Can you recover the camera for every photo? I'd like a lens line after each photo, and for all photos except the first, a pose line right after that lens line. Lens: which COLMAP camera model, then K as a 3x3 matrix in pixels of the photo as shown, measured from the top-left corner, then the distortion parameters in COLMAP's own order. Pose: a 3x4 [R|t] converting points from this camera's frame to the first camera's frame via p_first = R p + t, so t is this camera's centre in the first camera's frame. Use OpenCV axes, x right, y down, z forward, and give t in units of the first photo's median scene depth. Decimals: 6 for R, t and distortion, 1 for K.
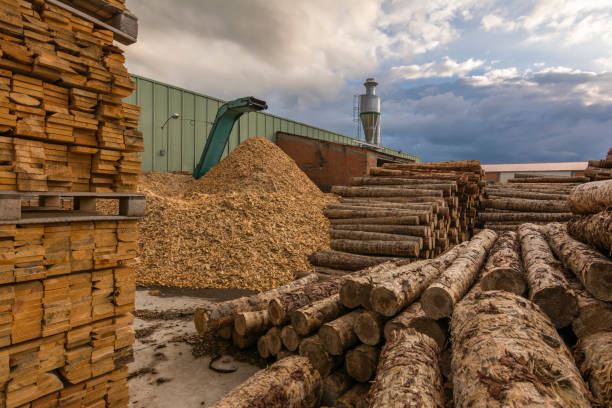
lens RADIAL K [[298.1, 0, 286.1], [0, 298.1, 203.8], [0, 0, 1]] dist [0.000630, 0.000902]
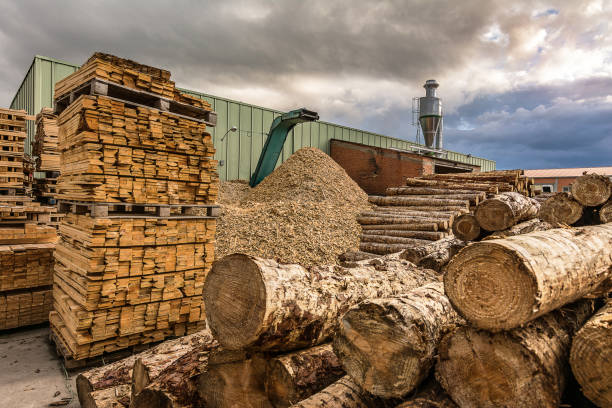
lens RADIAL K [[298.1, 0, 286.1], [0, 298.1, 203.8], [0, 0, 1]] dist [0.000630, 0.000902]
pose [[0.984070, 0.004862, -0.177716, 0.069691], [-0.009414, 0.999649, -0.024779, 0.000202], [0.177533, 0.026057, 0.983770, -0.195549]]
